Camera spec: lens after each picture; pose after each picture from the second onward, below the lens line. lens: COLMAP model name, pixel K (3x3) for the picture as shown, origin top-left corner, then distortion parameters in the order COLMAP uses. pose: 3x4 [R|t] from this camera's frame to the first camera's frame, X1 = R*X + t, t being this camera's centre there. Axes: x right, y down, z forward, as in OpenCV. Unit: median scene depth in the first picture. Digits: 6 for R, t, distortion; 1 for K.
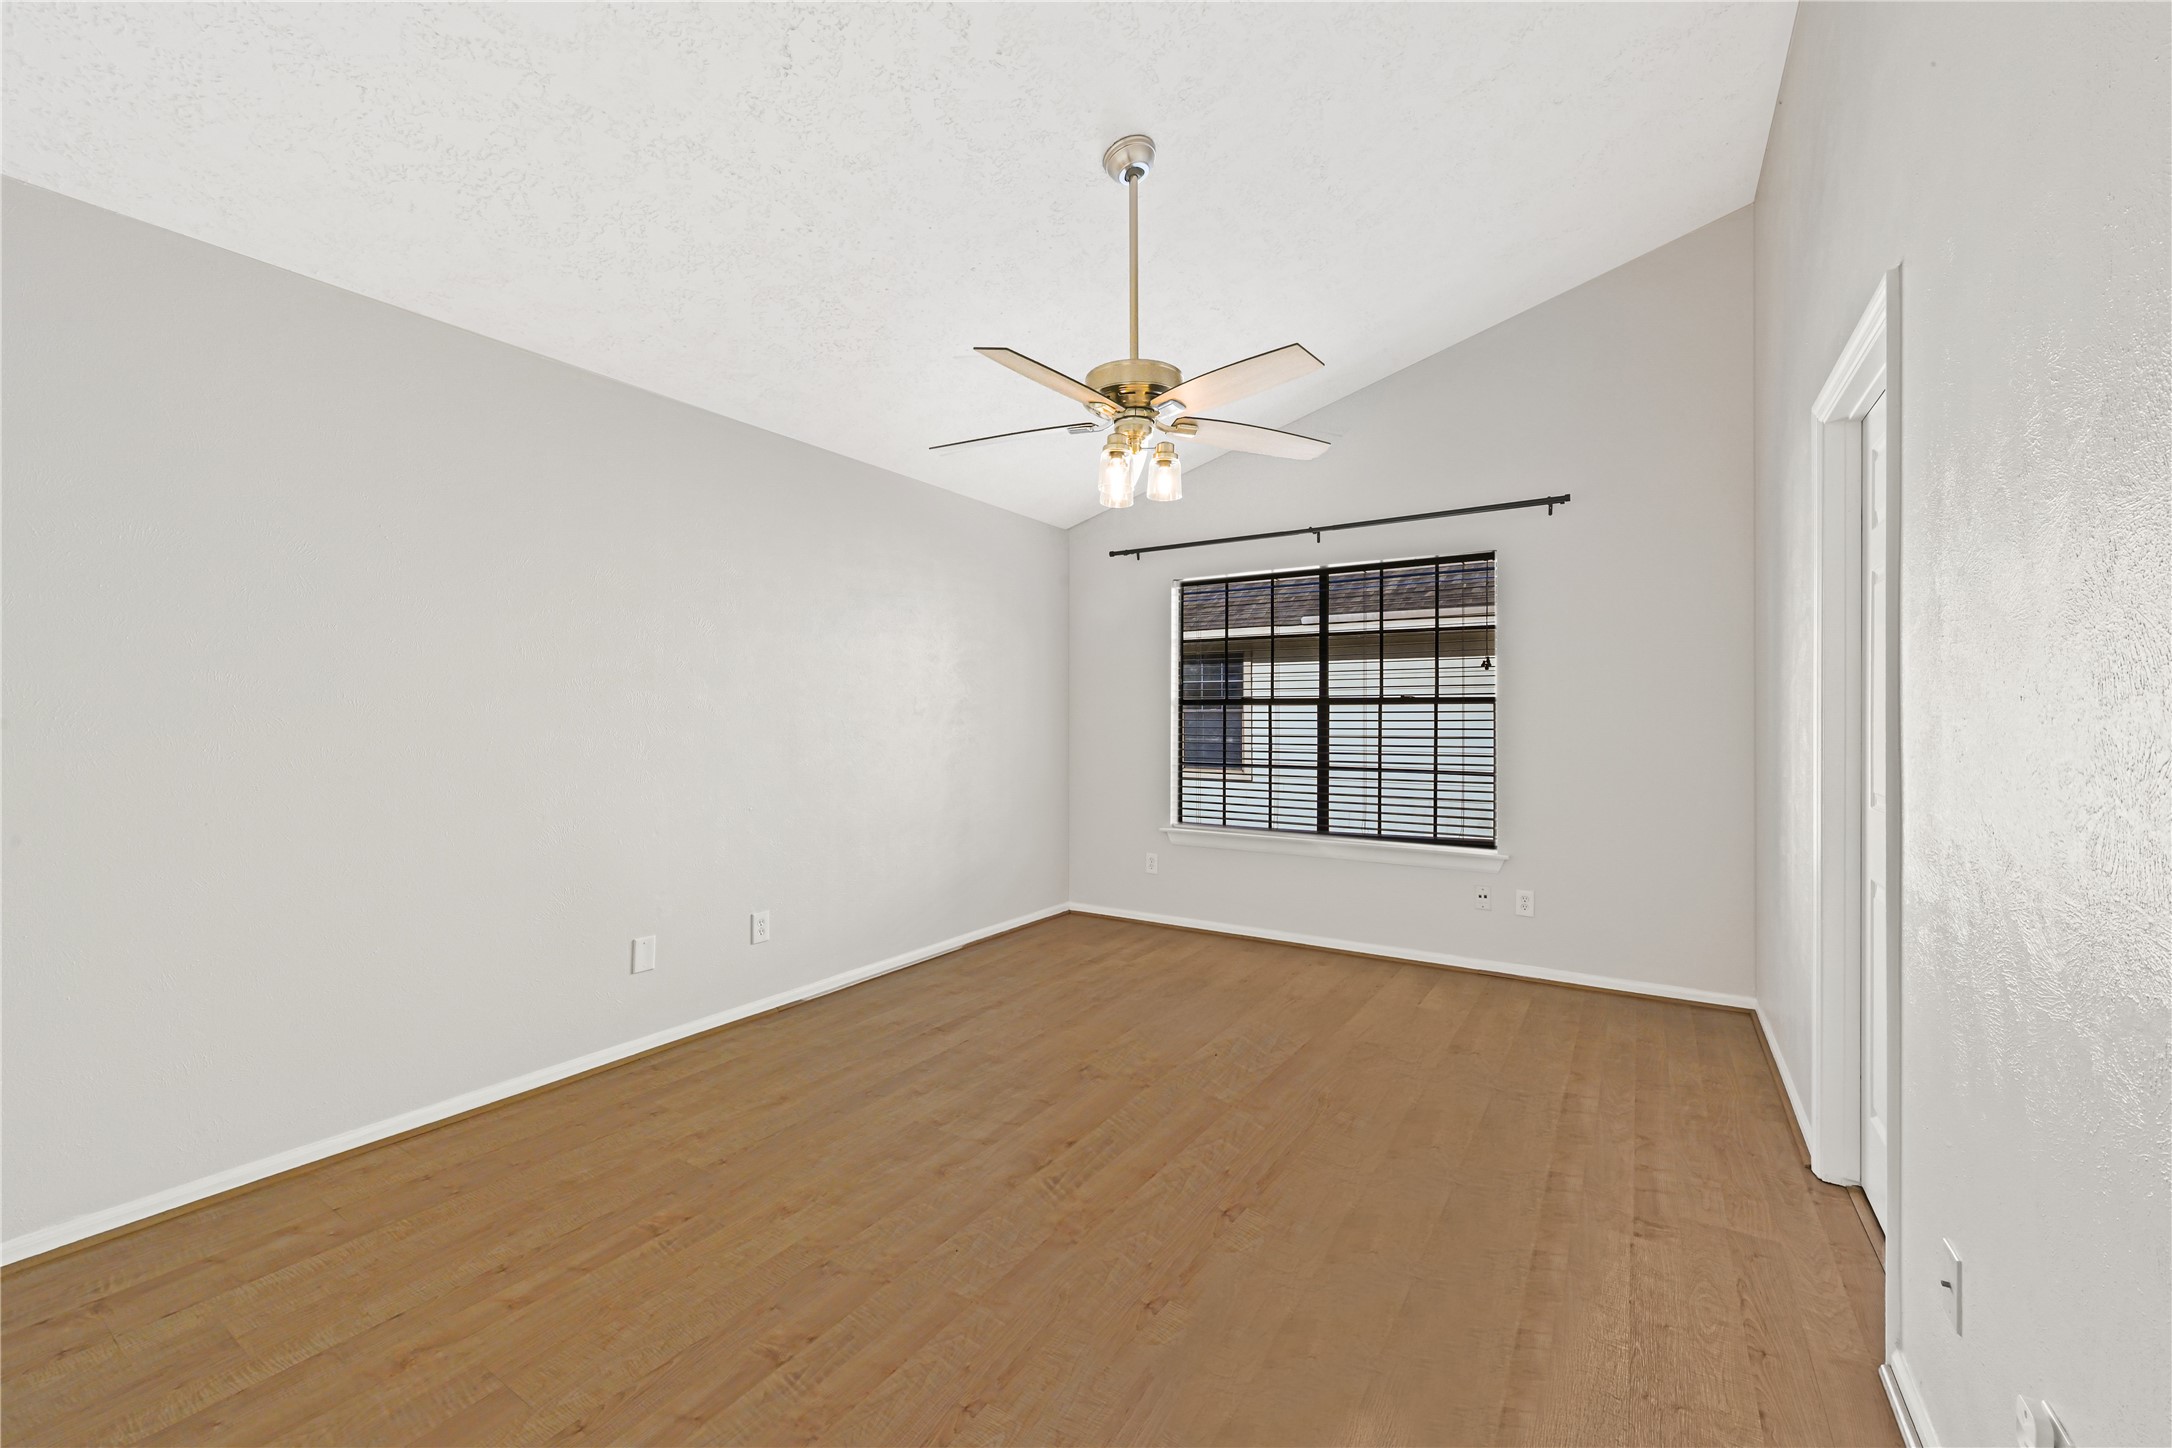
lens RADIAL K [[855.8, 0, 1086.0], [0, 855.8, 724.0], [0, 0, 1]] dist [-0.000194, 0.000108]
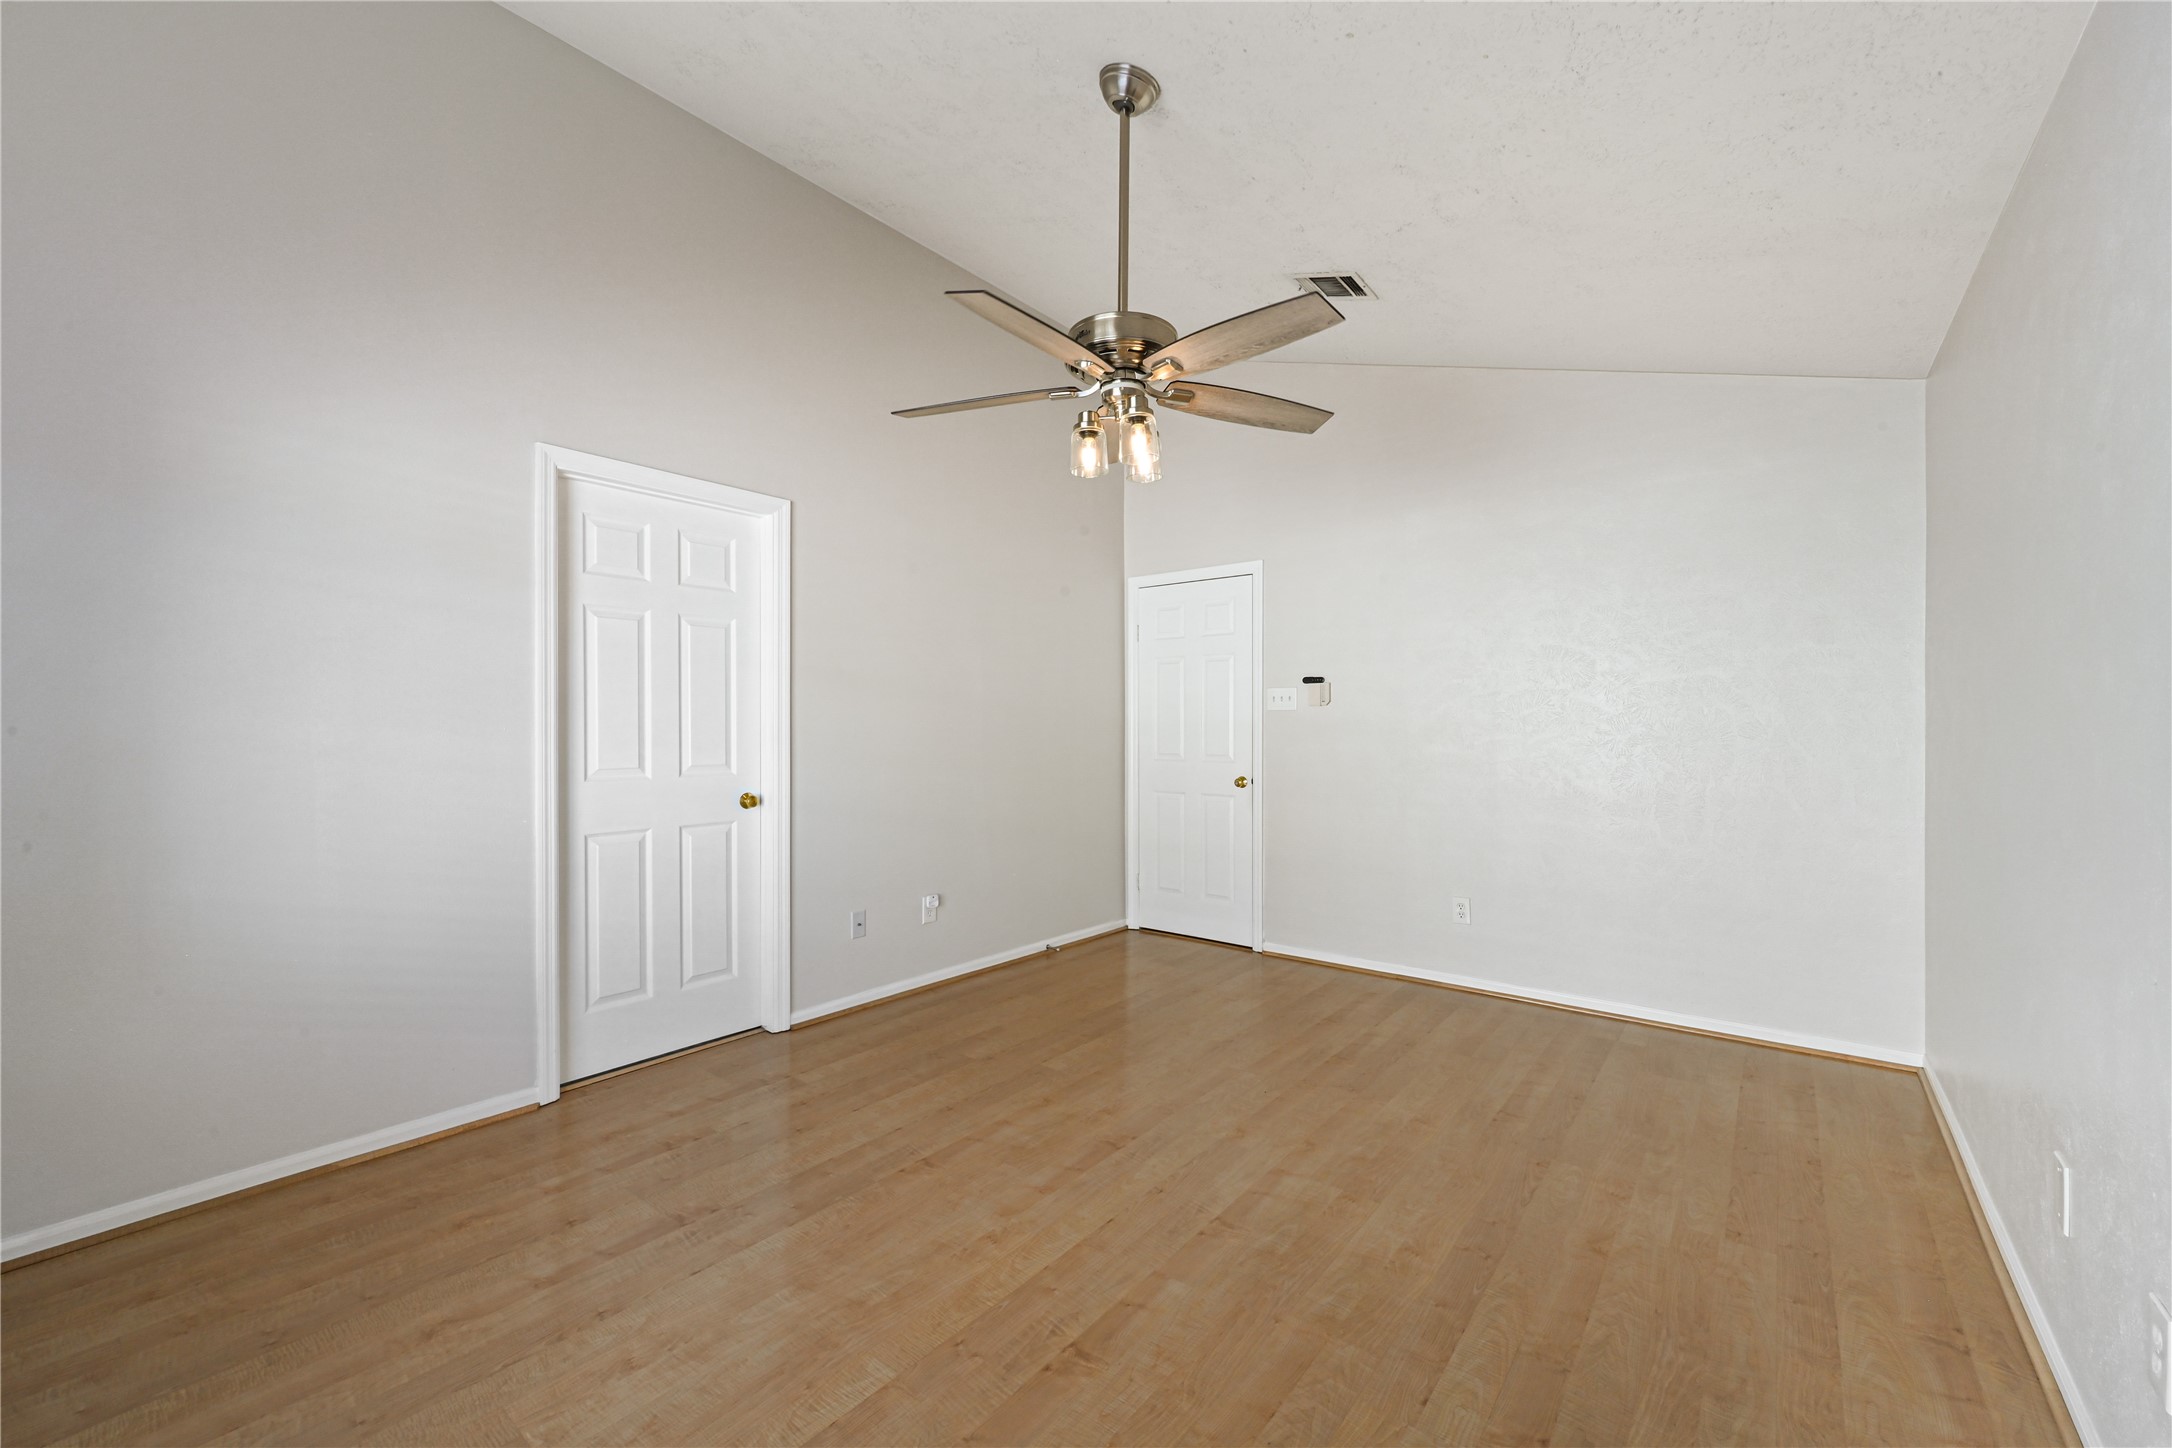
lens RADIAL K [[855.8, 0, 1086.0], [0, 855.8, 724.0], [0, 0, 1]] dist [-0.000194, 0.000108]
pose [[-0.993903, -0.004482, 0.110166, -0.006571], [-0.003345, 0.999939, 0.010505, -0.007891], [-0.110206, 0.010072, -0.993858, 1.815042]]
